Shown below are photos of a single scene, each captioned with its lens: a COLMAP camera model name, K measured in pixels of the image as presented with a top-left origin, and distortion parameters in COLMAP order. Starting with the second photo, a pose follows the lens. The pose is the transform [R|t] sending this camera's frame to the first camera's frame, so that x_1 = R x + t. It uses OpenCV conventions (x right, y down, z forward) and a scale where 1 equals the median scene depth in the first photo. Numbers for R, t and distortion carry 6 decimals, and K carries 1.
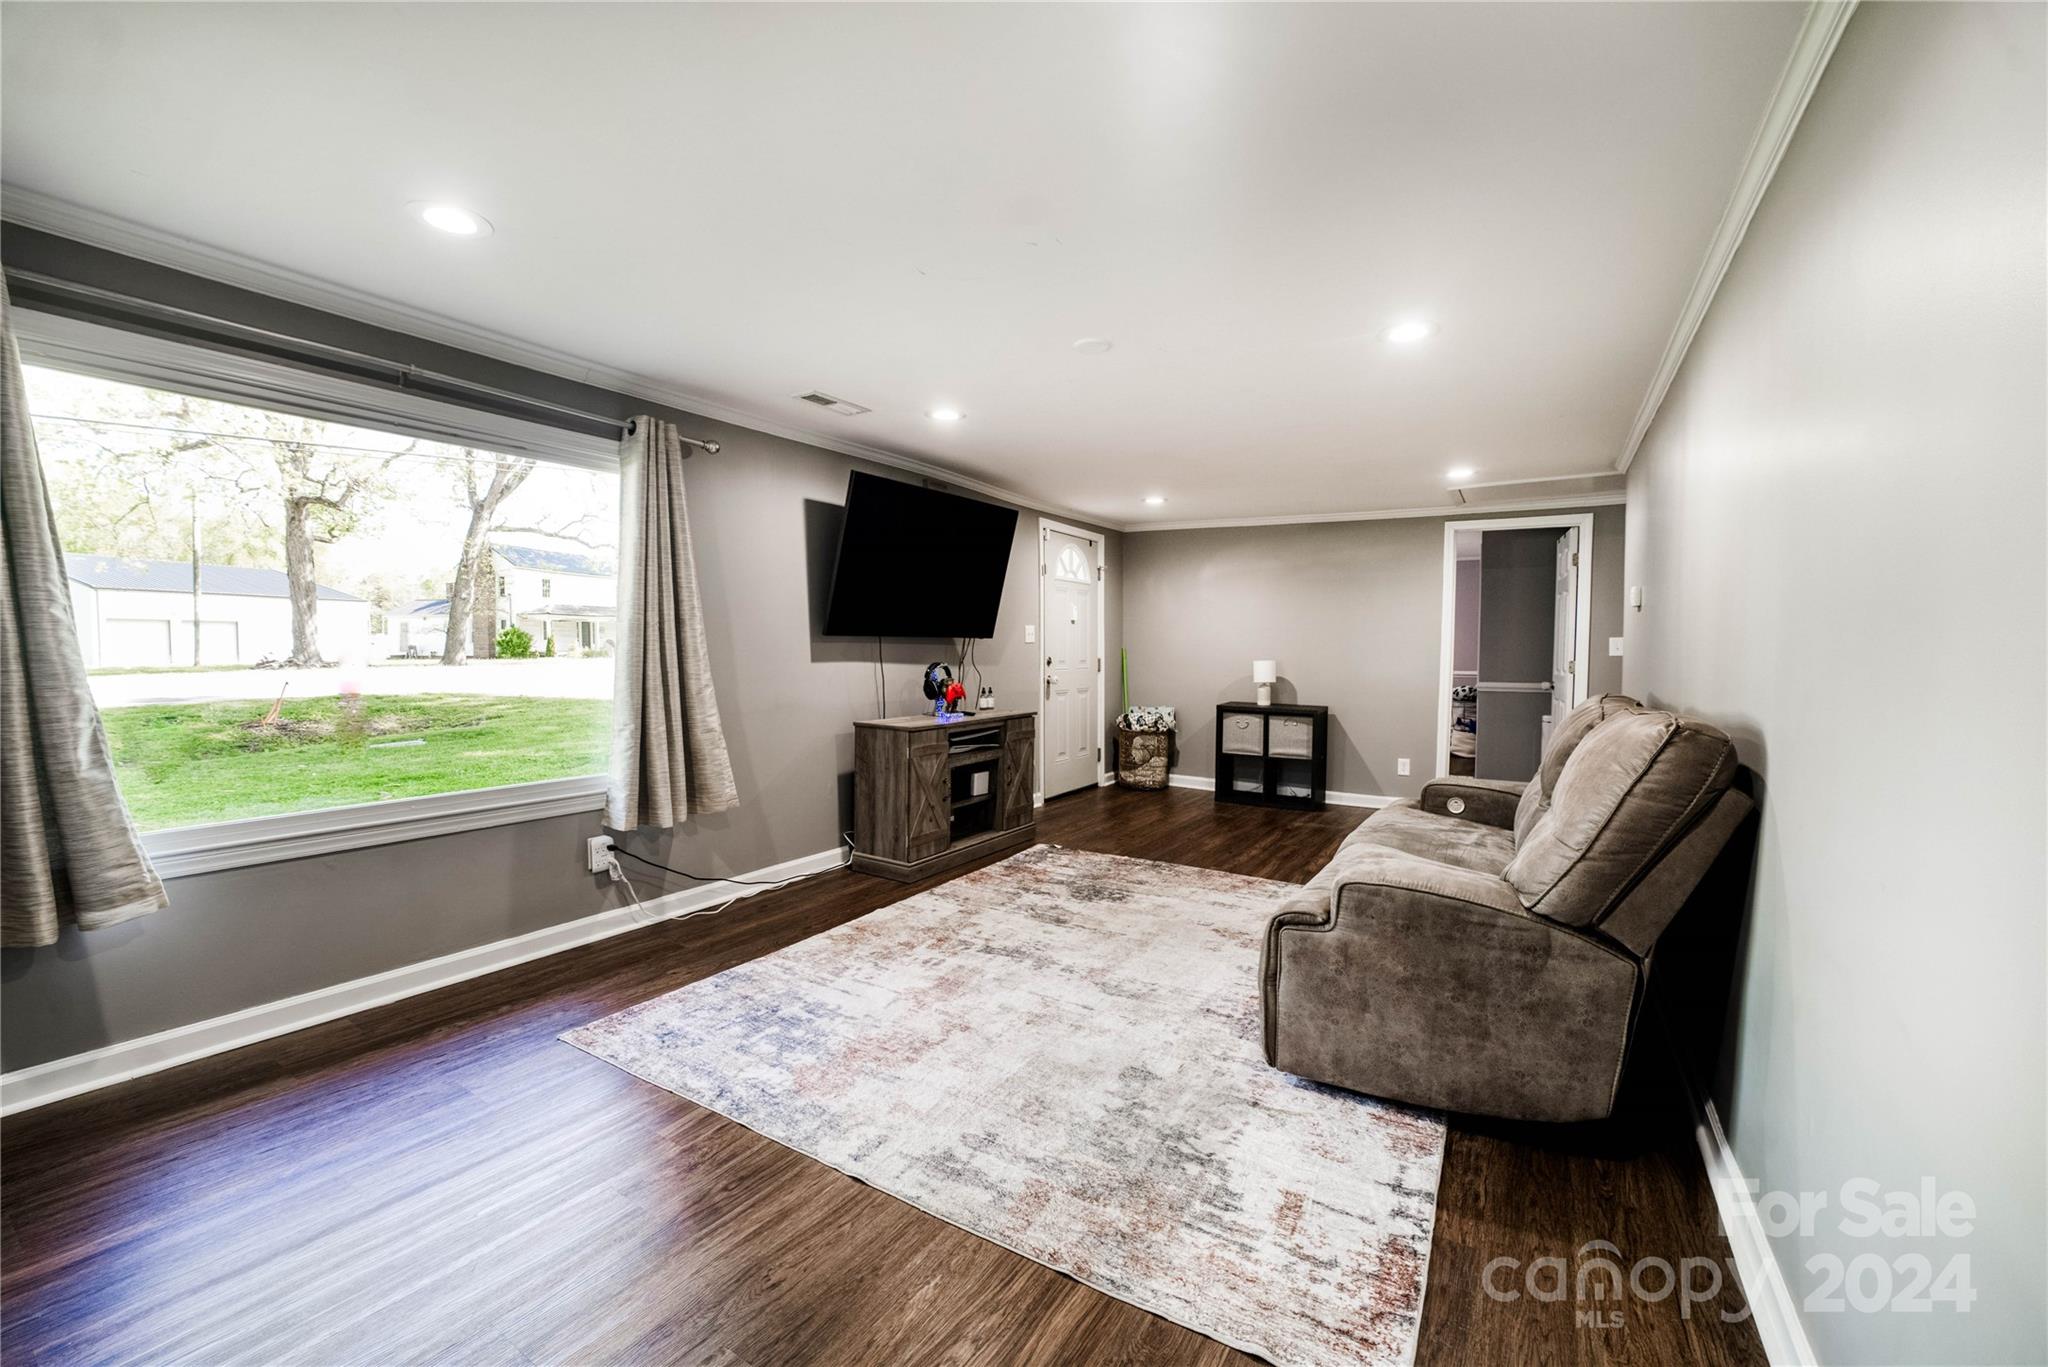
lens RADIAL K [[821.2, 0, 1014.5], [0, 821.2, 676.1], [0, 0, 1]] dist [-0.030324, -0.000017]
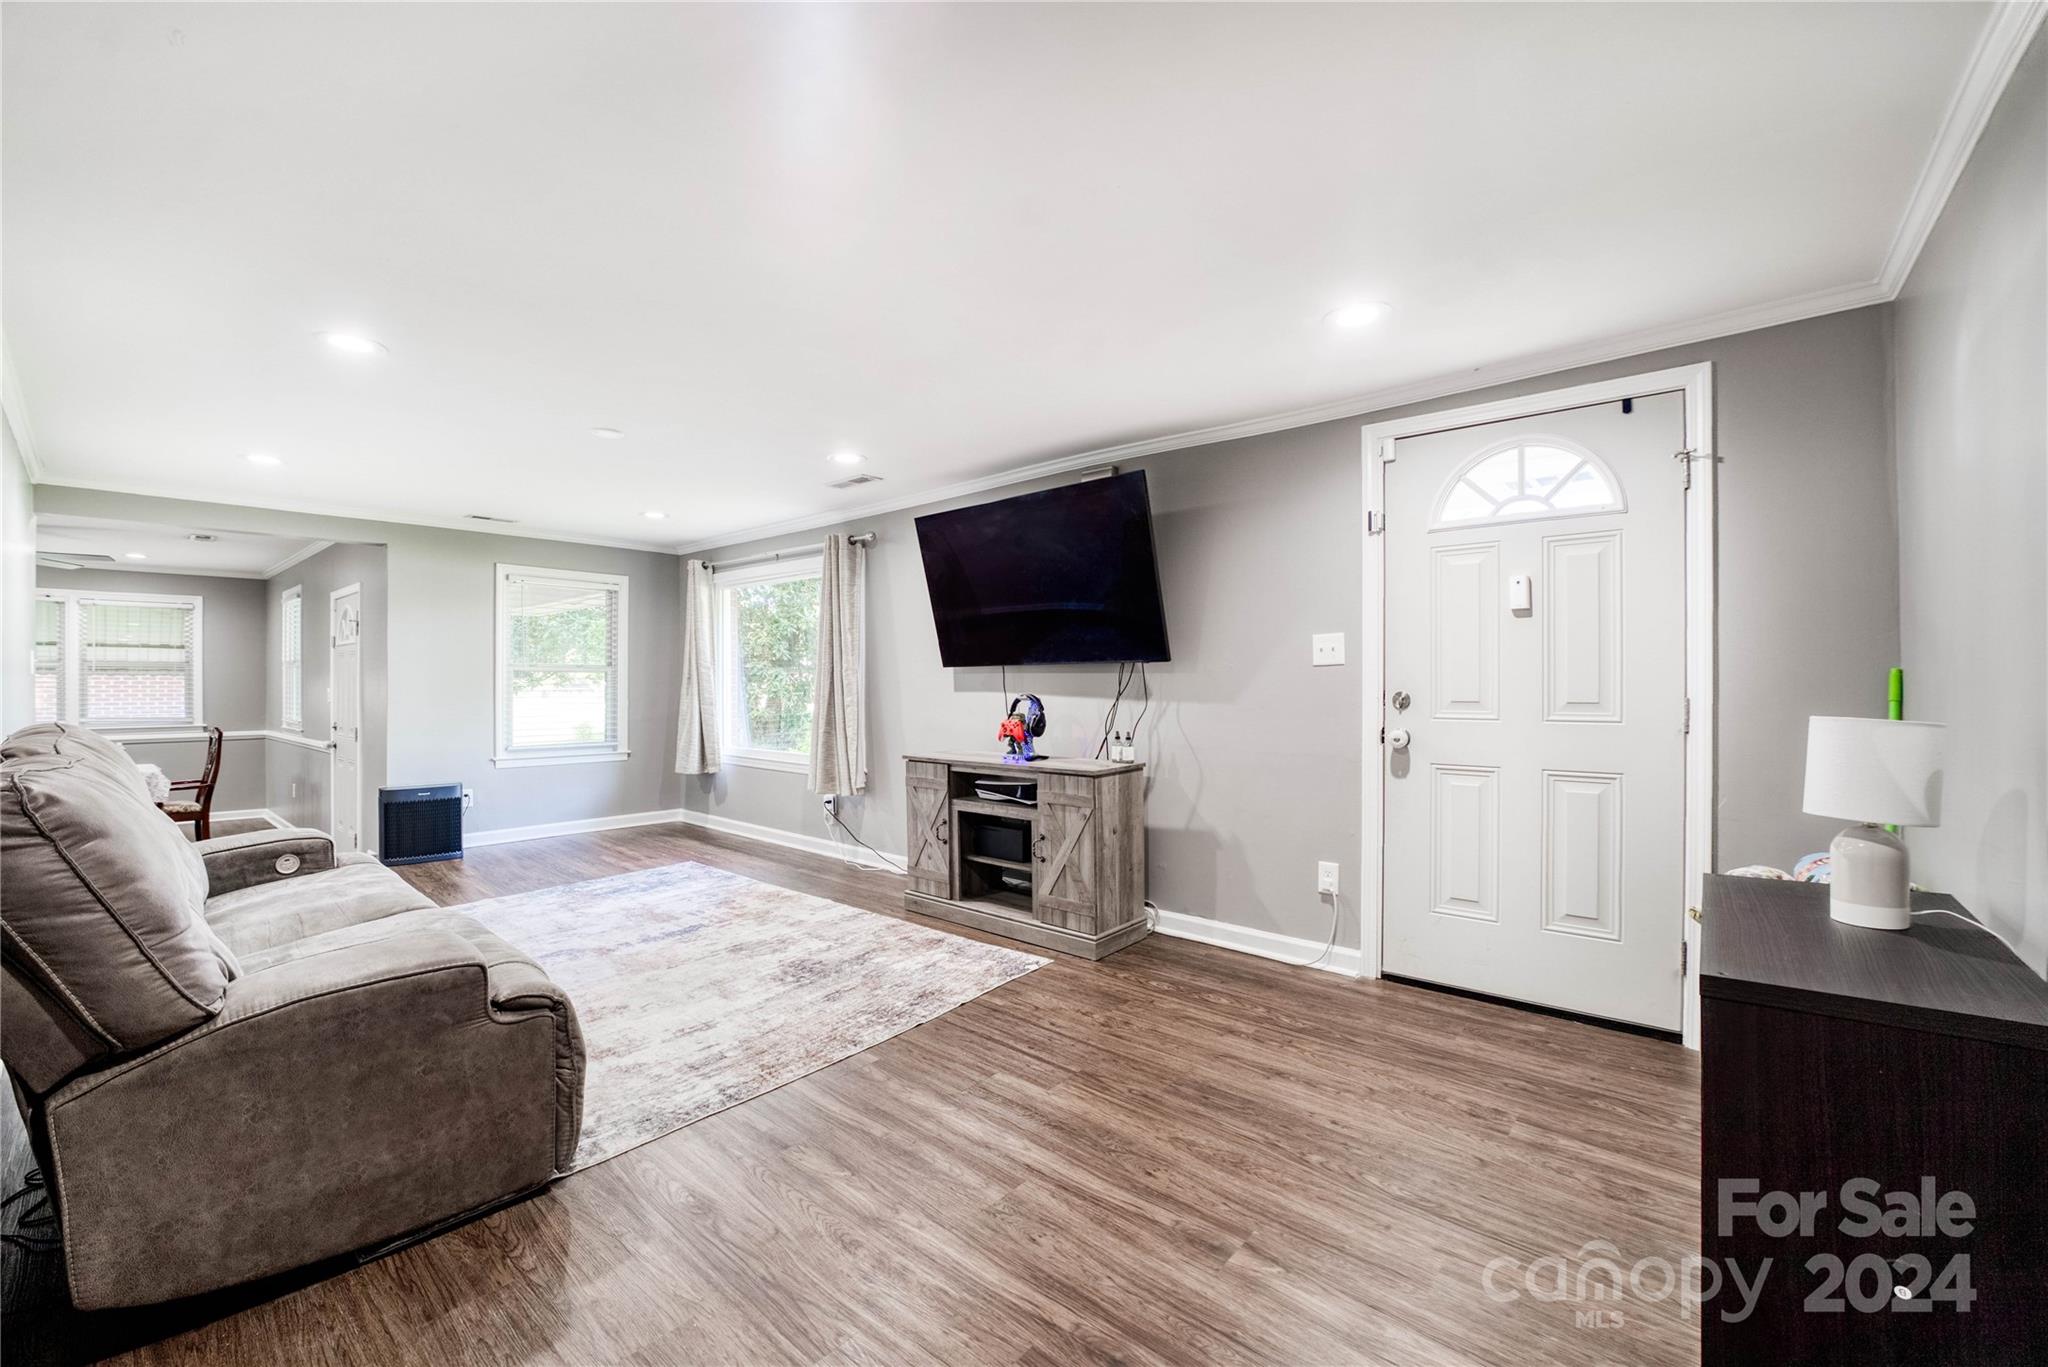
lens RADIAL K [[821.8, 0, 1014.6], [0, 821.8, 682.1], [0, 0, 1]] dist [-0.027234, 0.002372]
pose [[-0.151666, -0.002655, -0.988428, 0.859389], [-0.026931, 0.999636, 0.001447, -0.035396], [0.988065, 0.026839, -0.151683, 1.274820]]
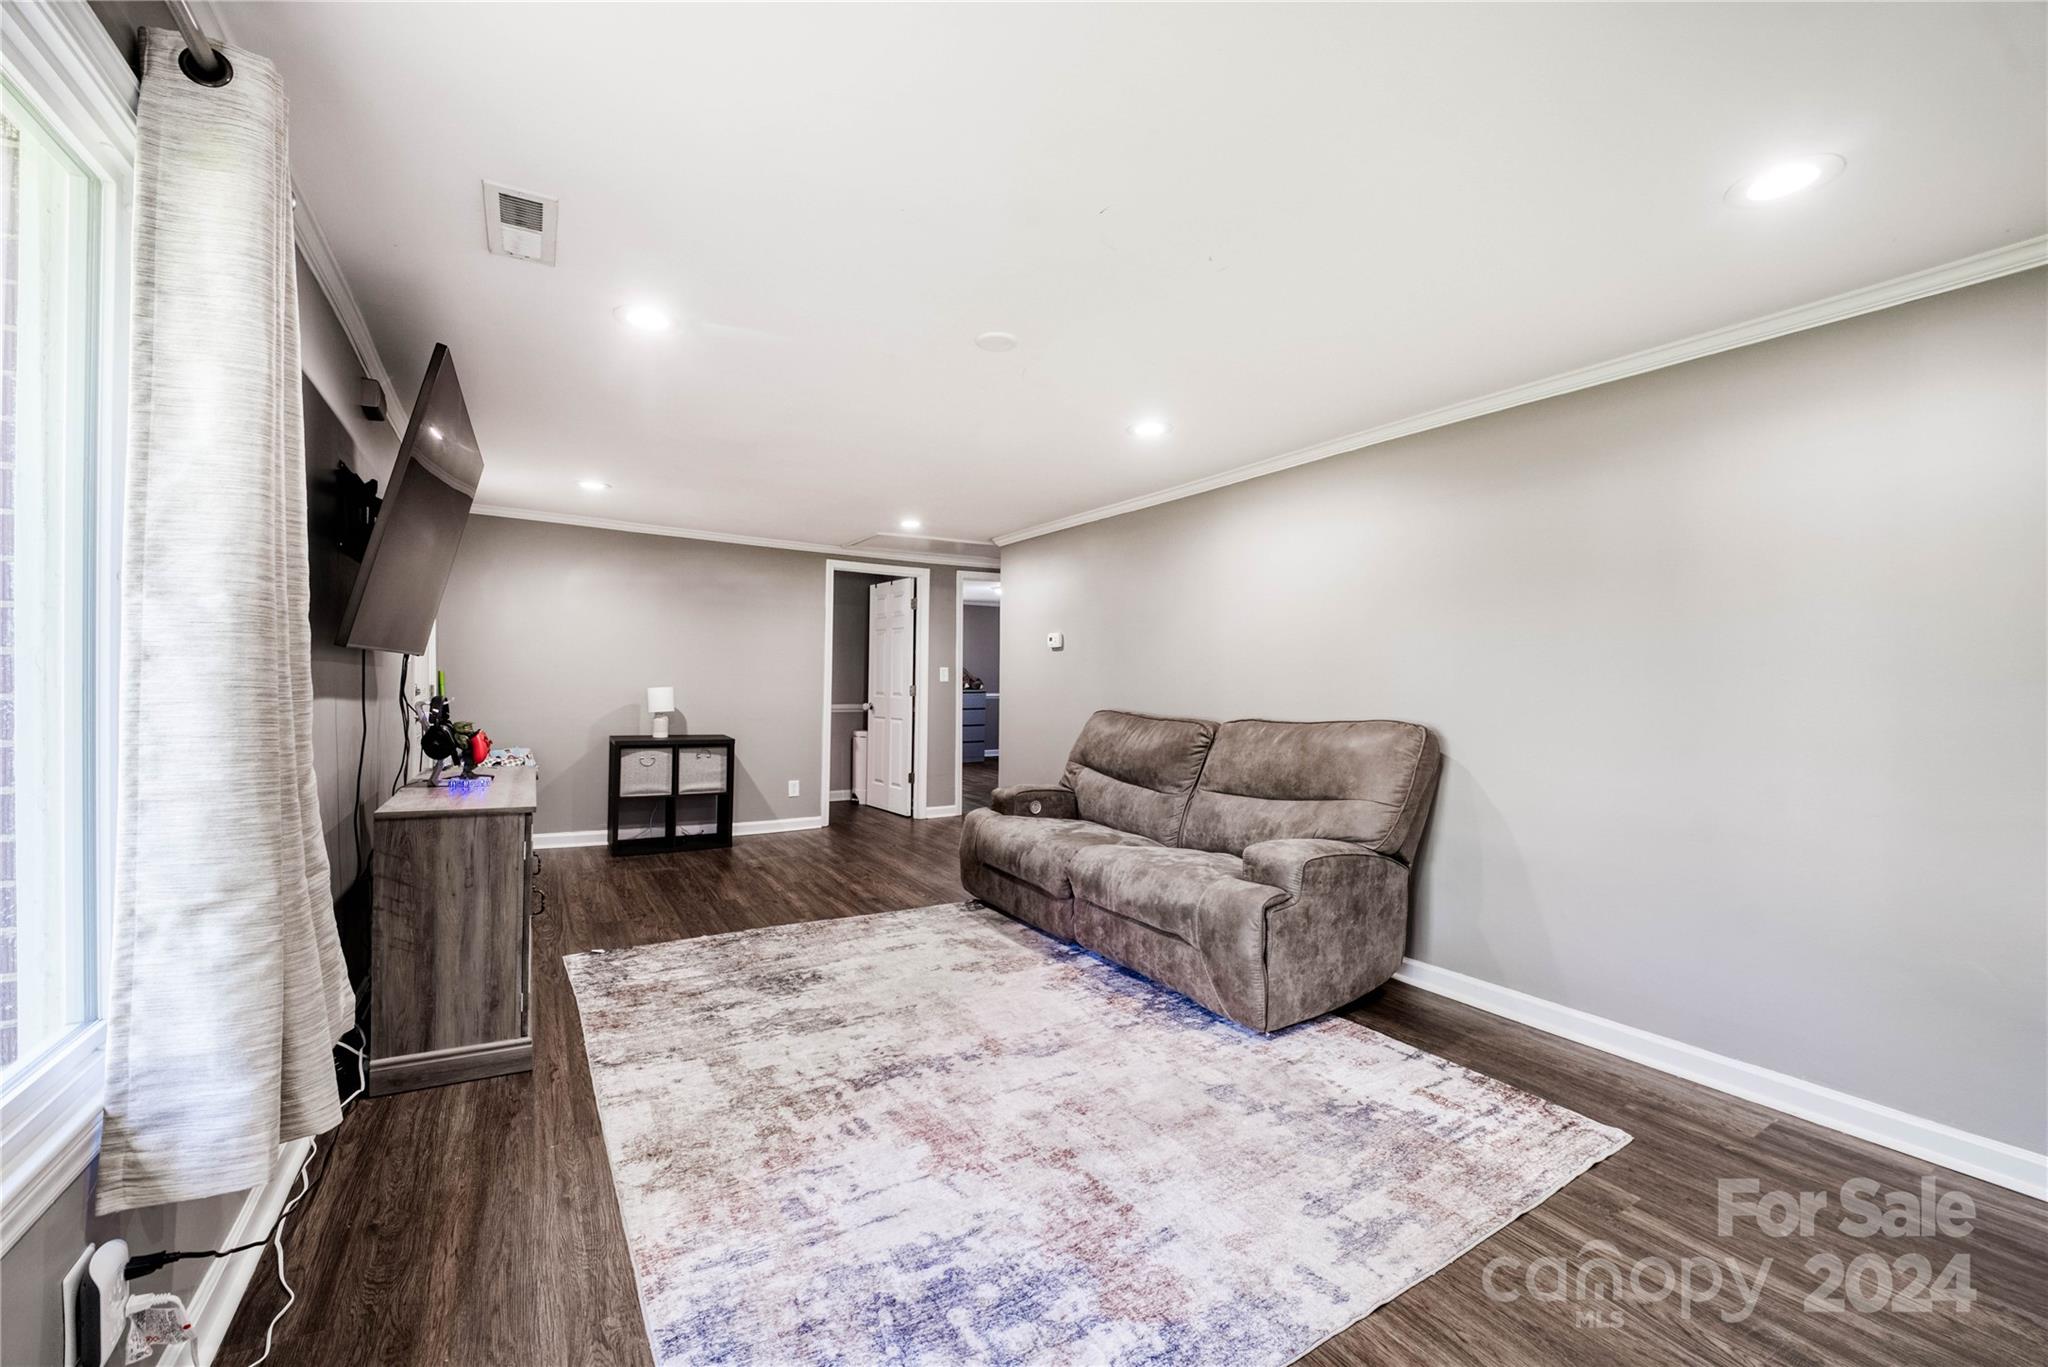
lens RADIAL K [[821.8, 0, 1014.6], [0, 821.8, 682.1], [0, 0, 1]] dist [-0.027234, 0.002372]
pose [[0.449742, -0.002641, 0.893155, -0.489076], [0.019719, 0.999781, -0.006973, -0.016664], [-0.892941, 0.020748, 0.449696, 0.415084]]
